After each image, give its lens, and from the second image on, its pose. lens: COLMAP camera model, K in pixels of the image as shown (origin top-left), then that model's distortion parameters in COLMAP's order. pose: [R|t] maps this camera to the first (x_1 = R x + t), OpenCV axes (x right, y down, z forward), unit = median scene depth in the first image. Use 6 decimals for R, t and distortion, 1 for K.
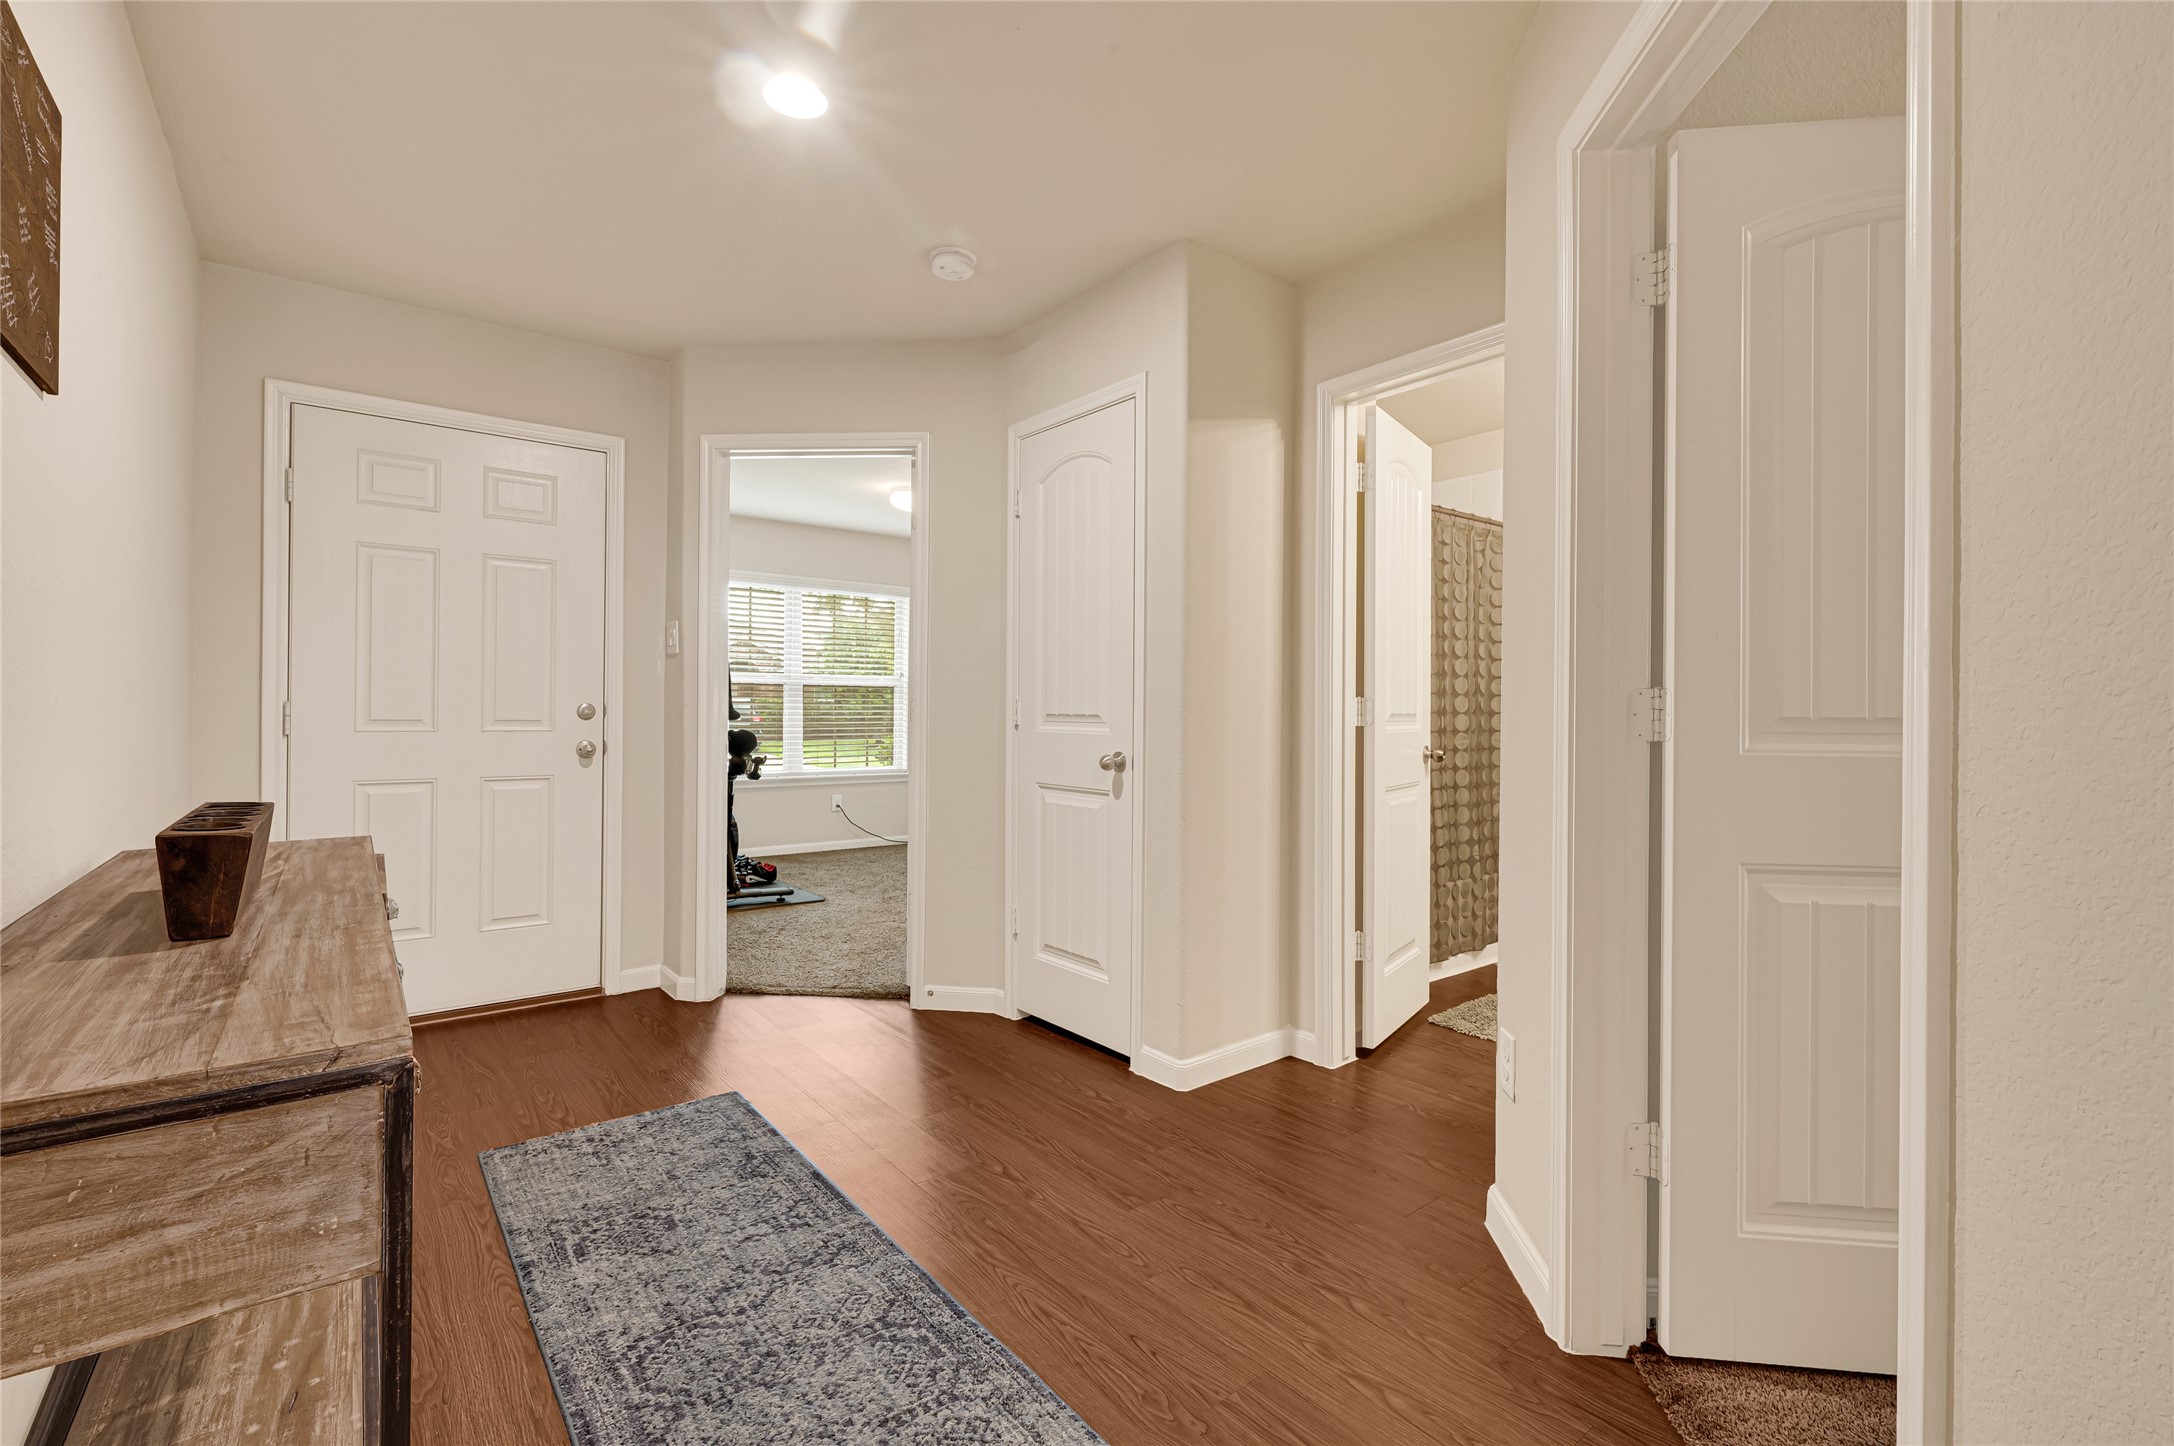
lens RADIAL K [[947.5, 0, 1087.0], [0, 947.5, 723.0], [0, 0, 1]] dist [-0.002704, -0.000077]
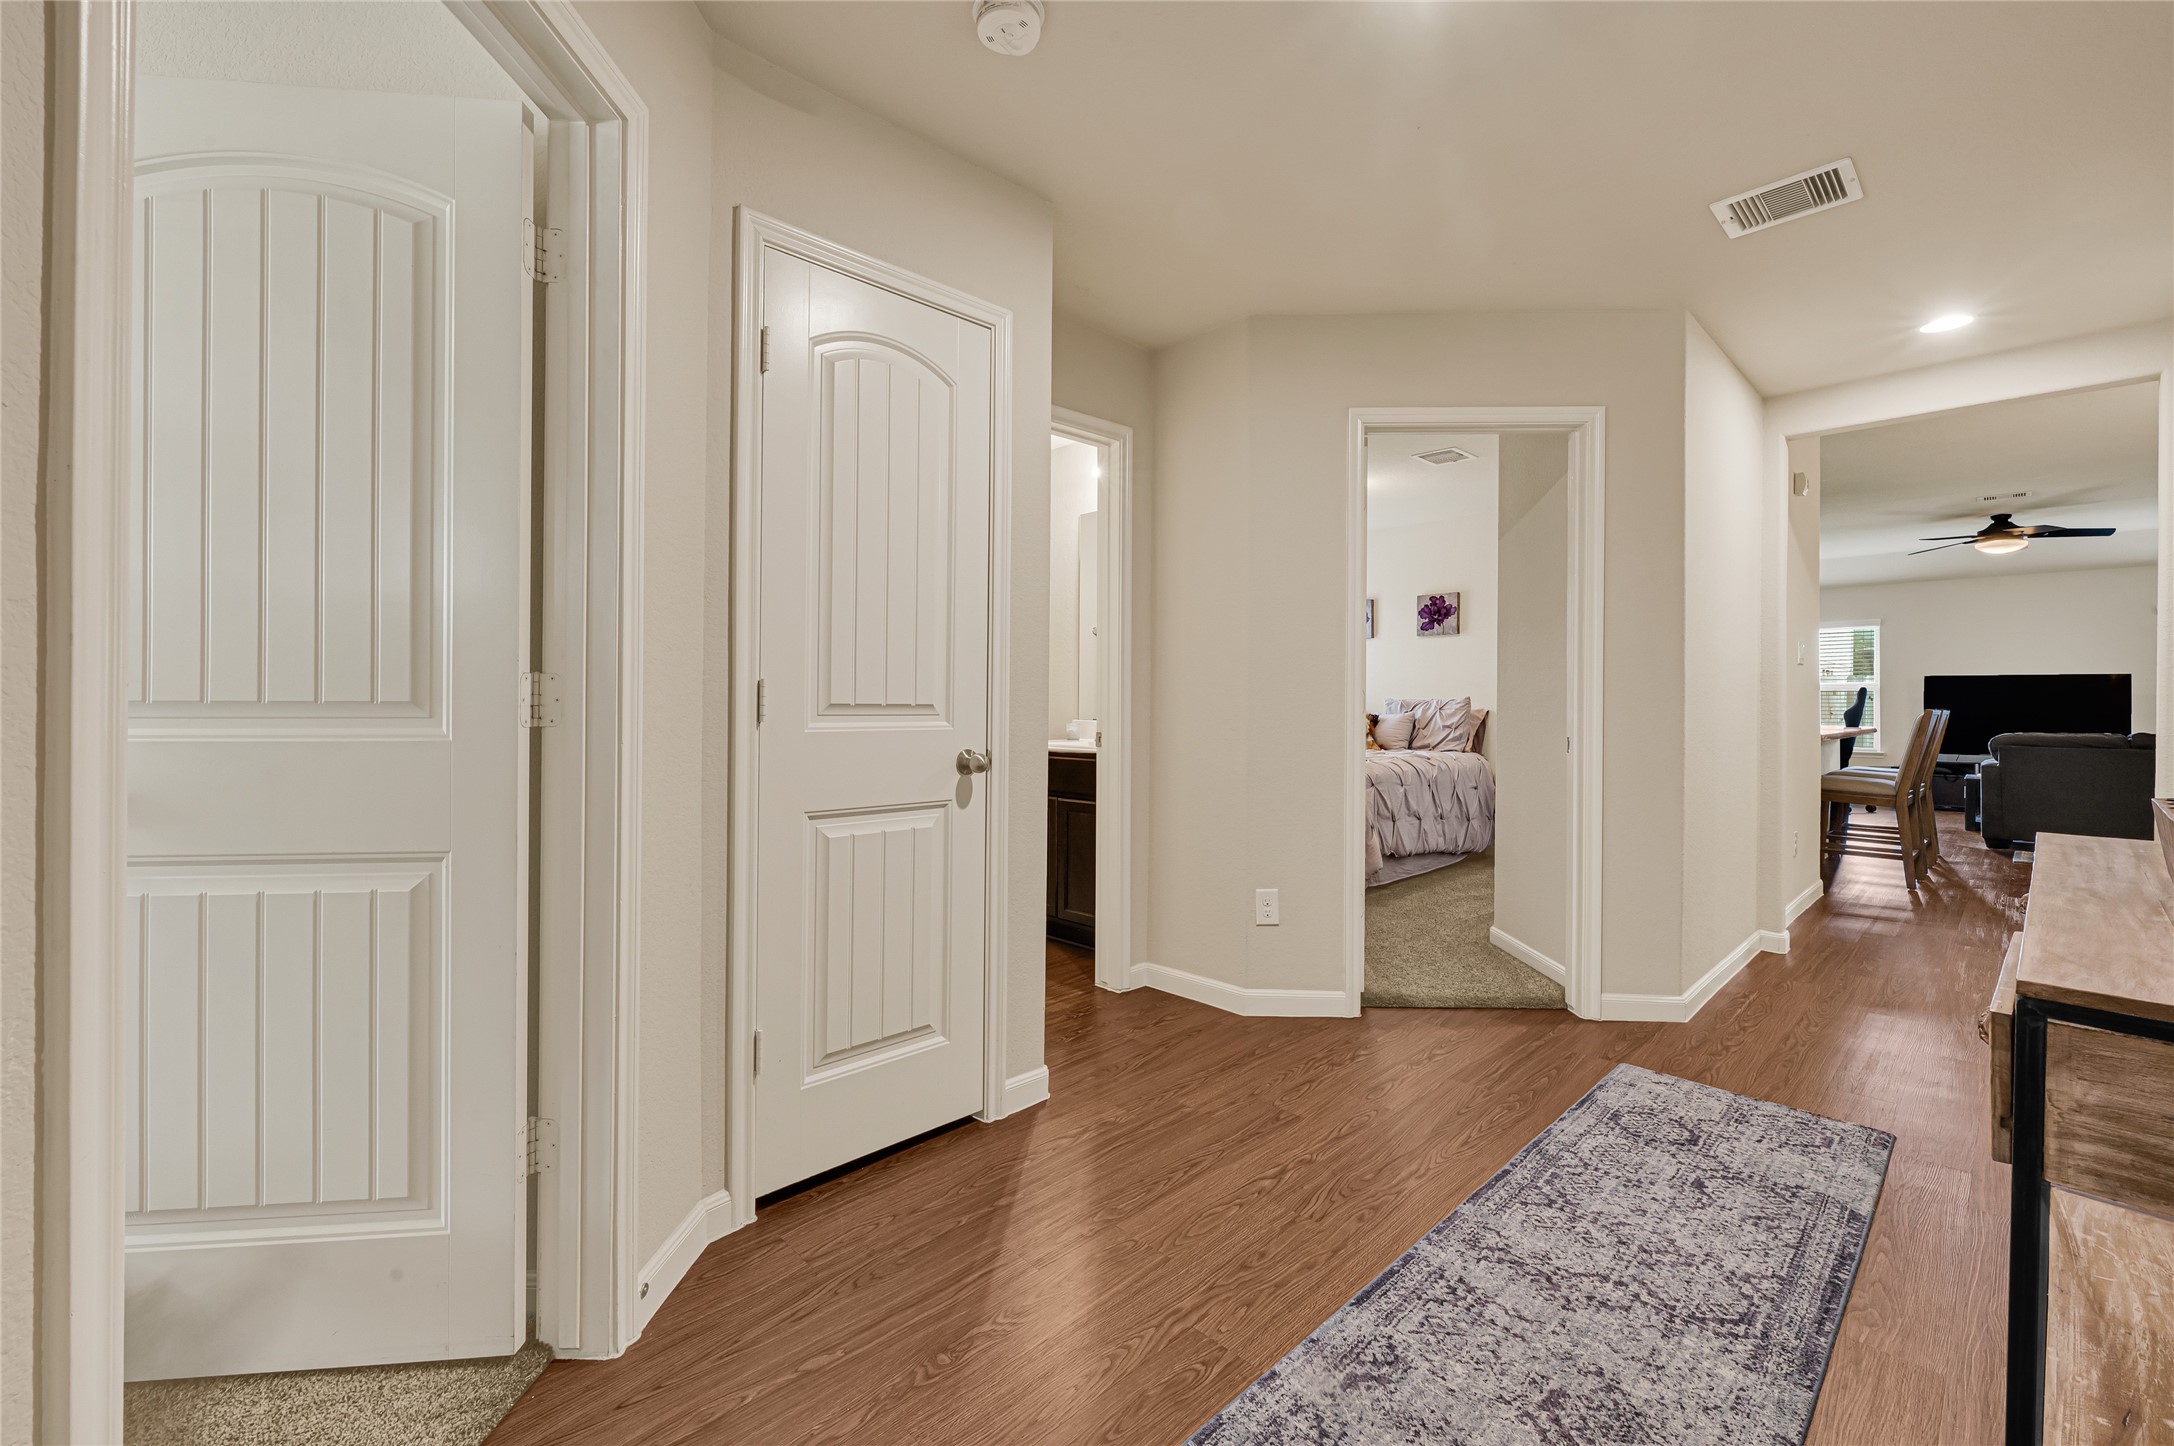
lens RADIAL K [[891.0, 0, 1087.0], [0, 891.0, 723.0], [0, 0, 1]] dist [0.001062, -0.005319]
pose [[-0.080590, -0.025555, 0.996420, -1.093052], [0.010850, 0.999590, 0.026514, -0.017088], [-0.996688, 0.012948, -0.080280, 1.421112]]
